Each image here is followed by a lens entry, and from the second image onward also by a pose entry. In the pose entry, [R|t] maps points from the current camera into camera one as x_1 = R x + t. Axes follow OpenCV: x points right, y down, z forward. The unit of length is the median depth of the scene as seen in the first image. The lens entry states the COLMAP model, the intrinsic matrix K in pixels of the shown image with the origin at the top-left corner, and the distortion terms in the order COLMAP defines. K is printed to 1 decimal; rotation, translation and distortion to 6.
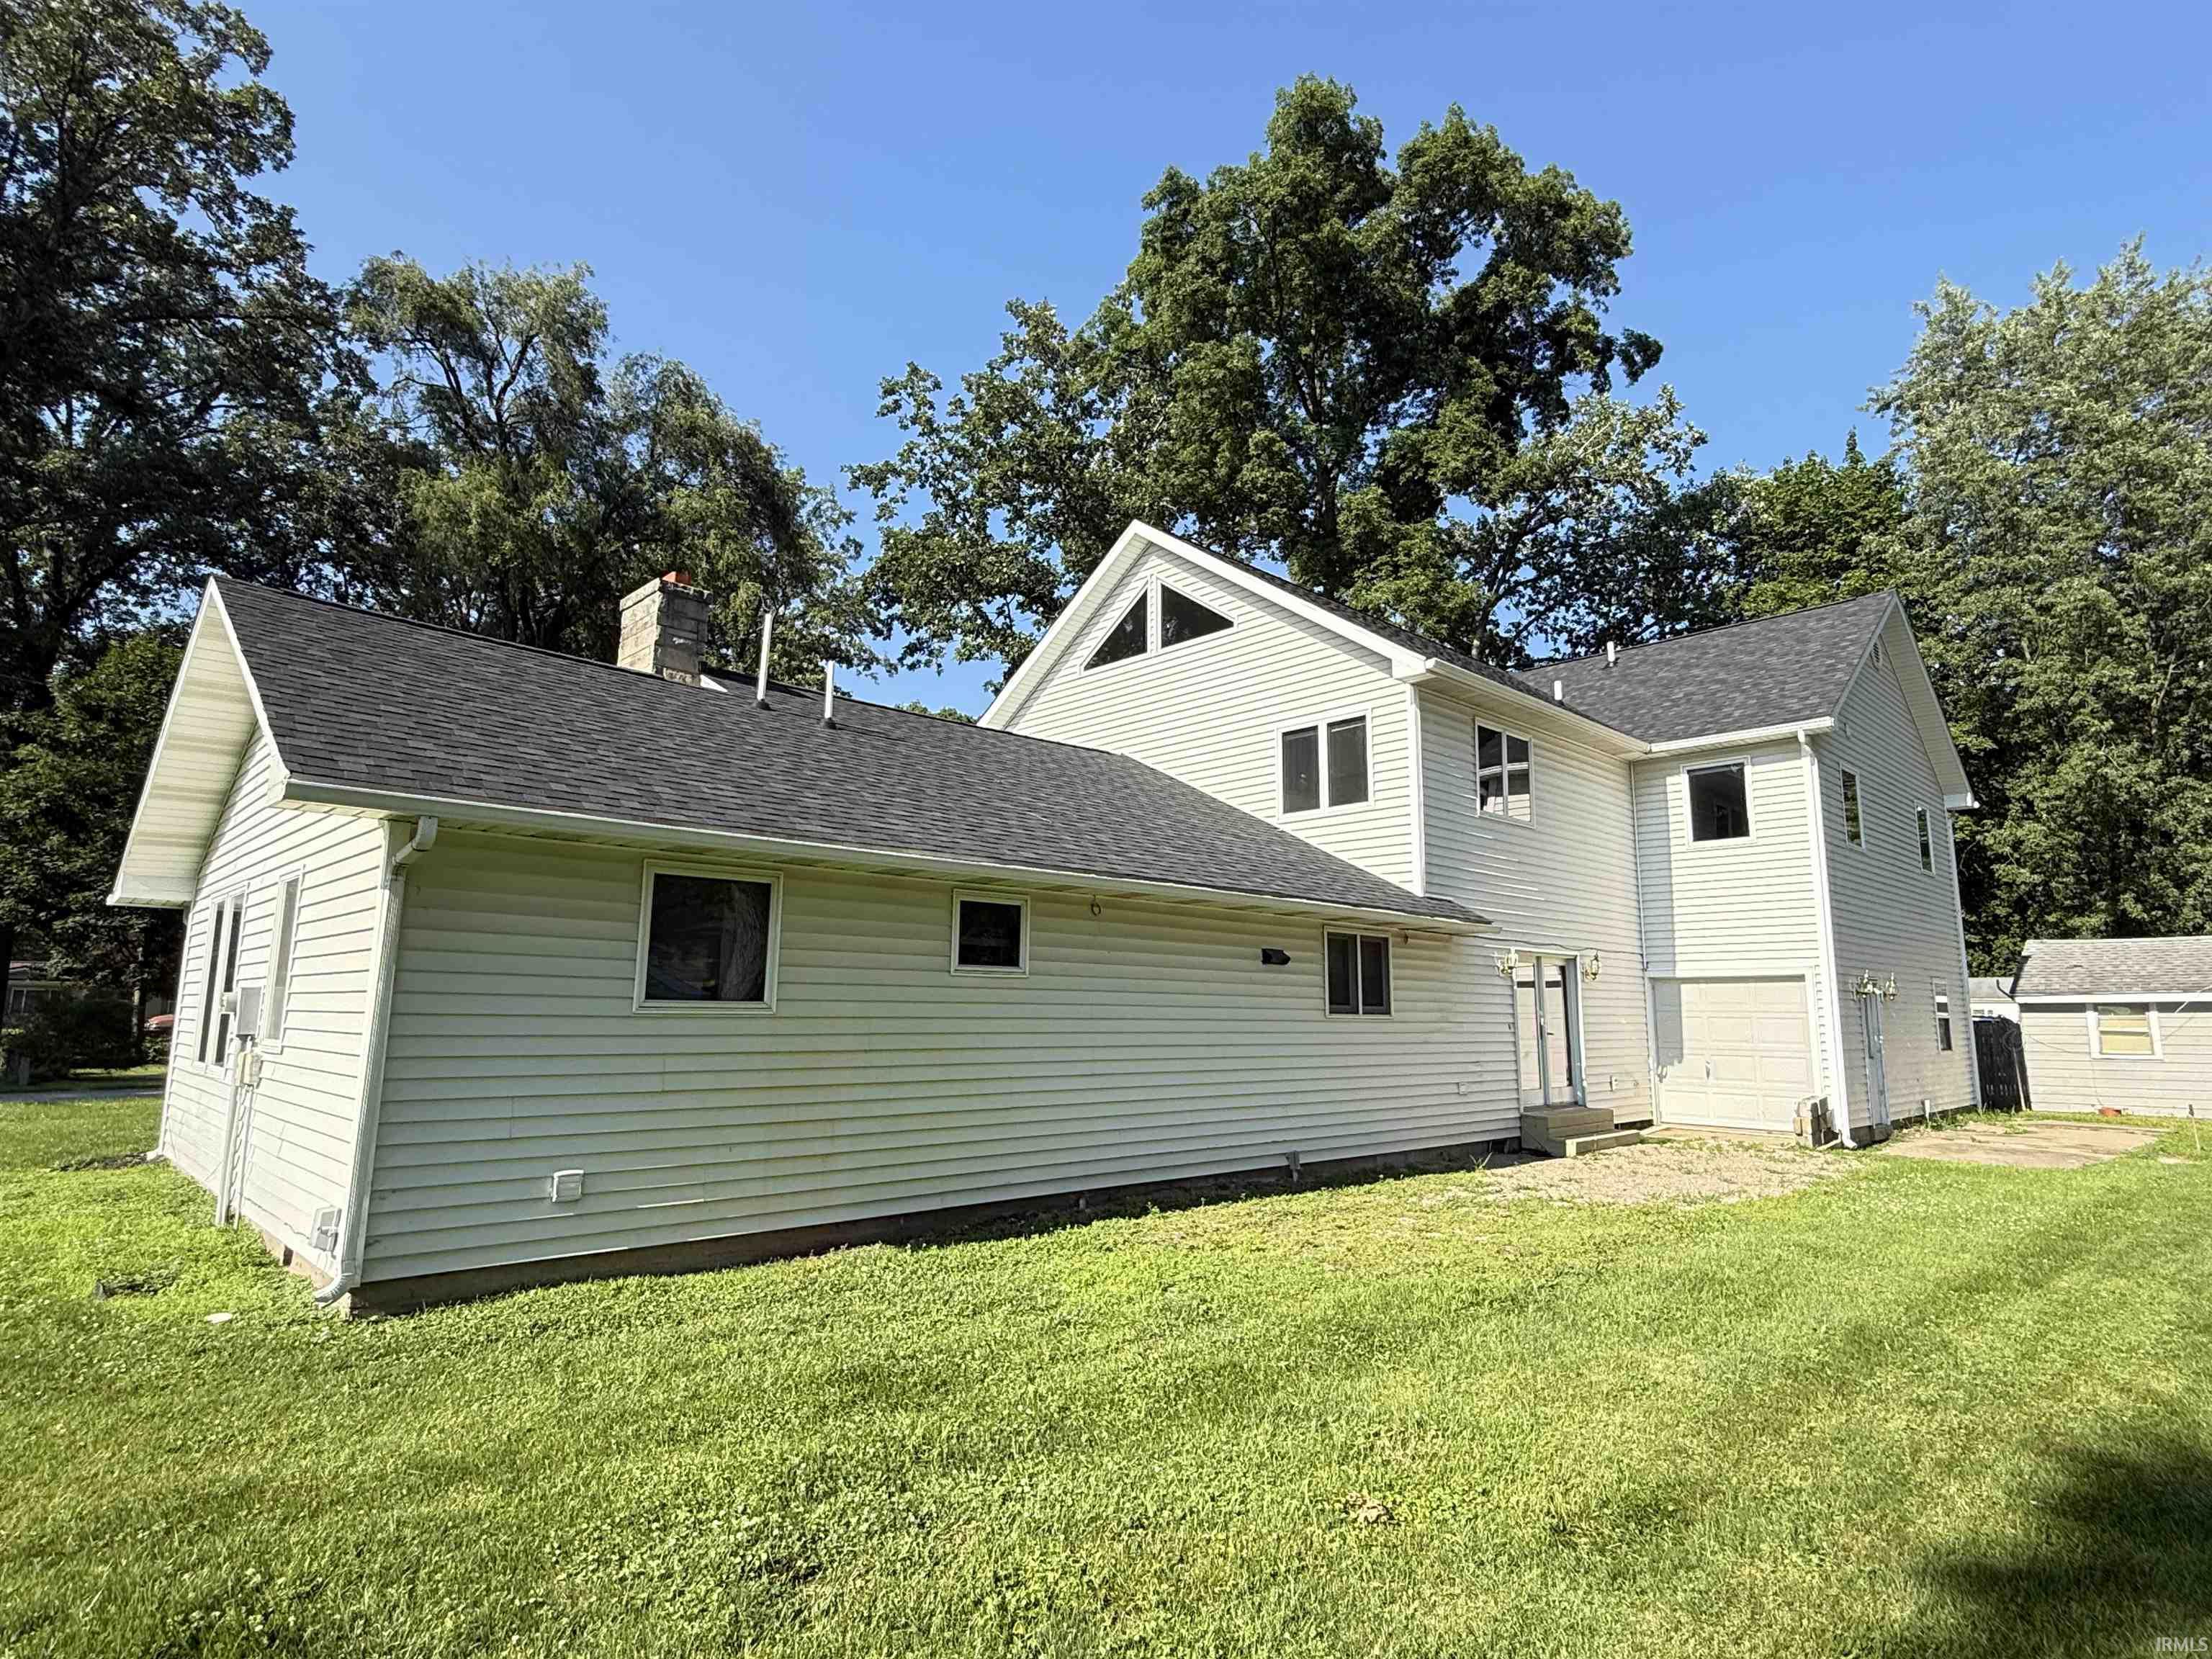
lens RADIAL K [[1182.0, 0, 1108.1], [0, 1182.0, 825.9], [0, 0, 1]] dist [0.000970, 0.010278]
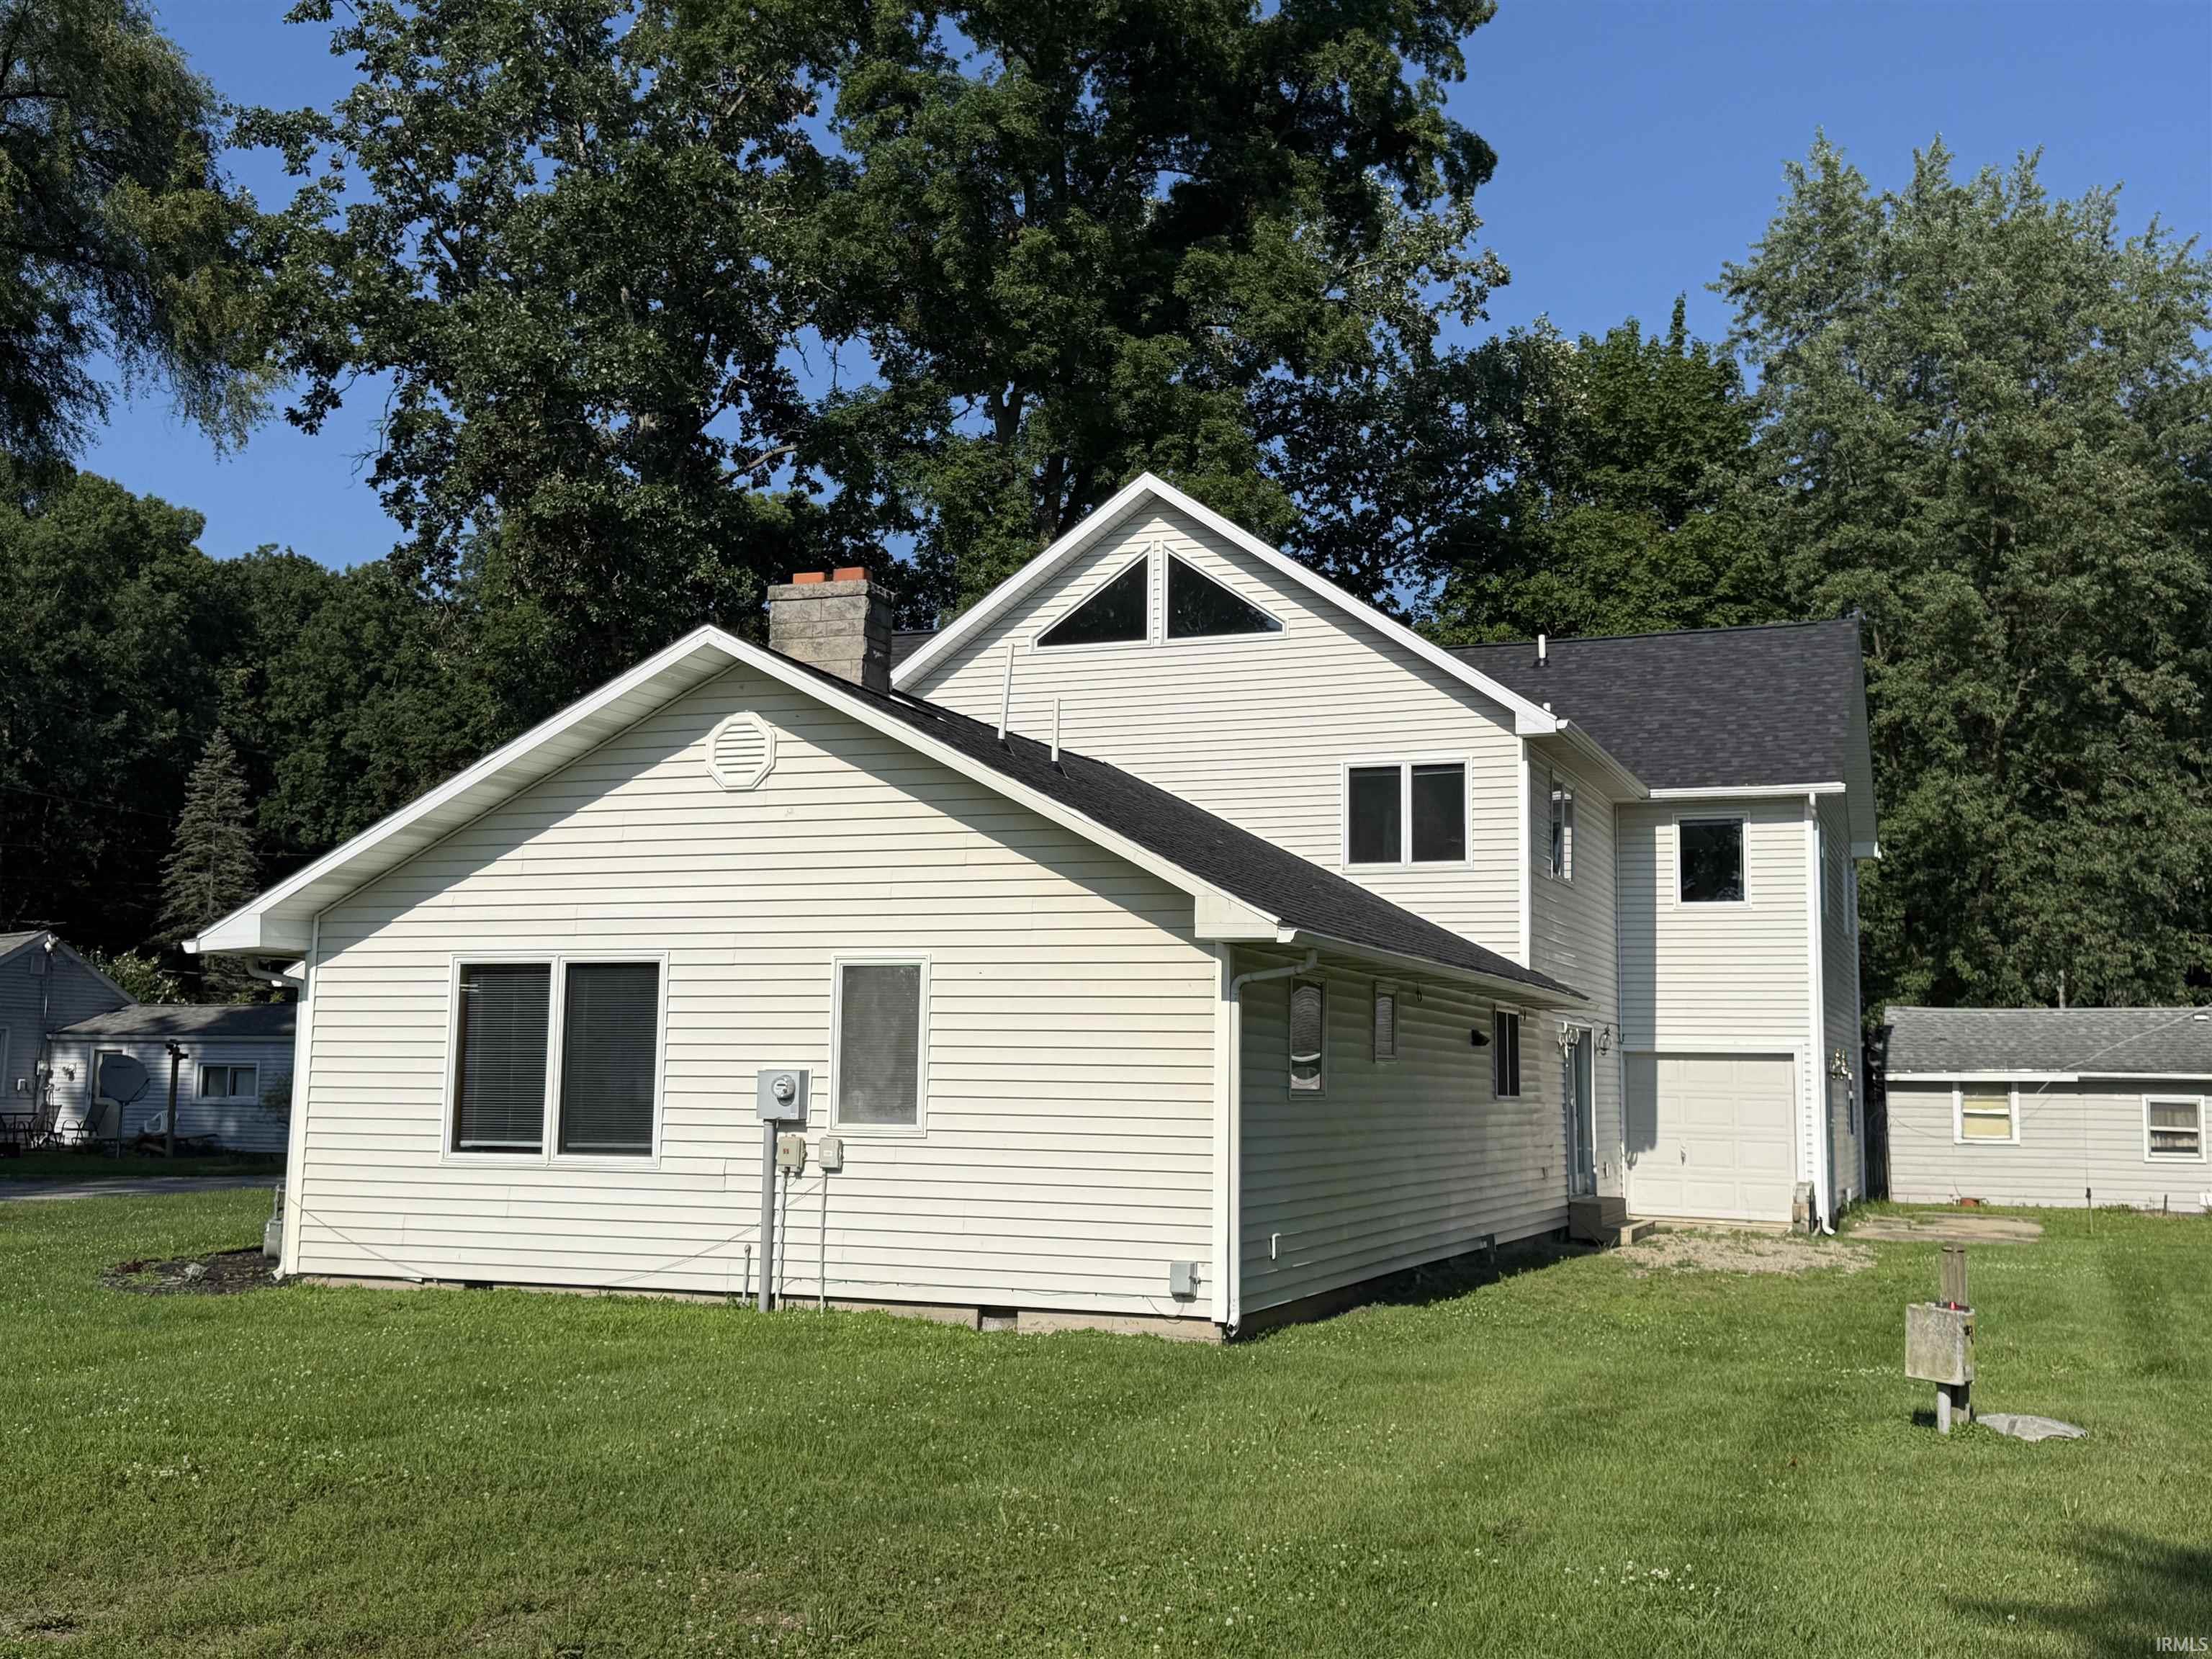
lens RADIAL K [[2284.5, 0, 1100.4], [0, 2284.5, 829.9], [0, 0, 1]] dist [0.132870, 0.000000]
pose [[0.908325, 0.048349, 0.415461, -0.492038], [-0.068918, 0.997020, 0.034648, -0.054952], [-0.412548, -0.060105, 0.908951, -0.308822]]
